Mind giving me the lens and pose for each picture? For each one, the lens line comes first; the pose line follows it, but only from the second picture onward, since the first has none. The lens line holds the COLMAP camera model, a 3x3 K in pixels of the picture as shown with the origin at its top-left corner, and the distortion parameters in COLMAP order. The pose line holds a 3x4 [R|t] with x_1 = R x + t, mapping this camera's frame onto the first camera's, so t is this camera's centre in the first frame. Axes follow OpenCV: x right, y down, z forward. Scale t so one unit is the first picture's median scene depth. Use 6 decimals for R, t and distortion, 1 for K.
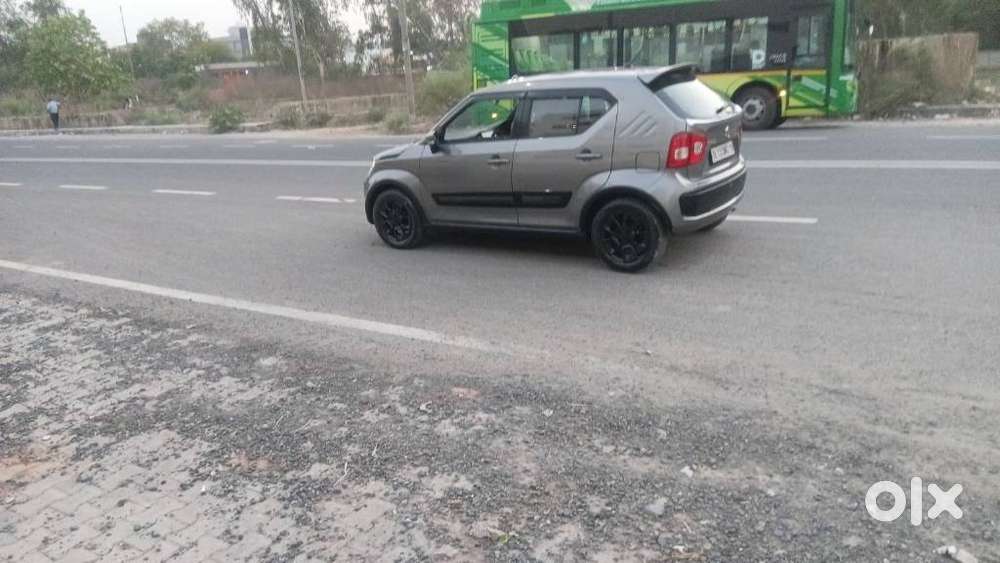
lens RADIAL K [[757.7, 0, 503.0], [0, 757.7, 278.5], [0, 0, 1]] dist [0.085097, -0.148301]
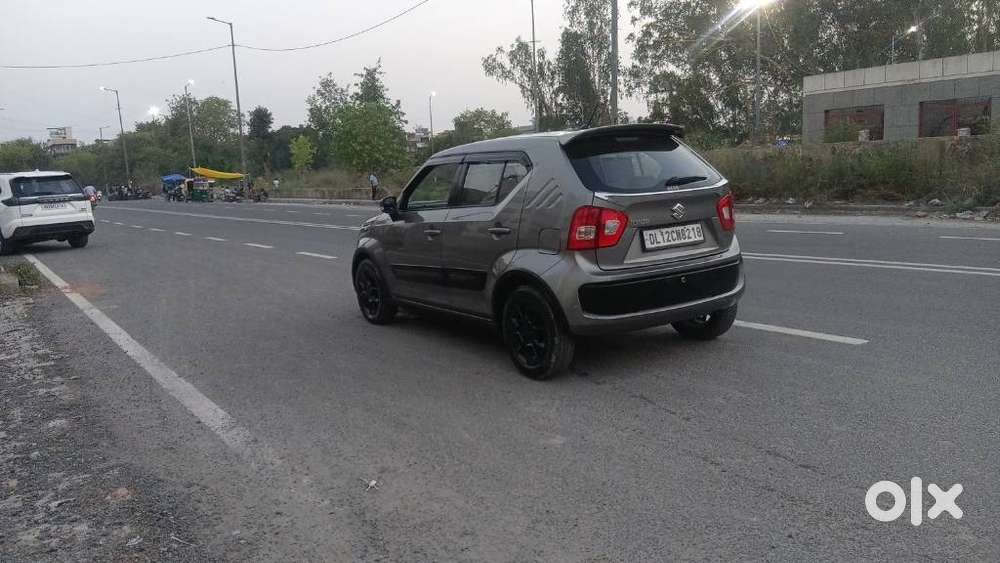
lens RADIAL K [[757.7, 0, 502.2], [0, 757.7, 291.7], [0, 0, 1]] dist [0.085097, -0.148301]
pose [[0.927666, 0.082897, -0.364094, 0.418059], [-0.116080, 0.990757, -0.070181, -0.038063], [0.354911, 0.107369, 0.928714, 0.247401]]
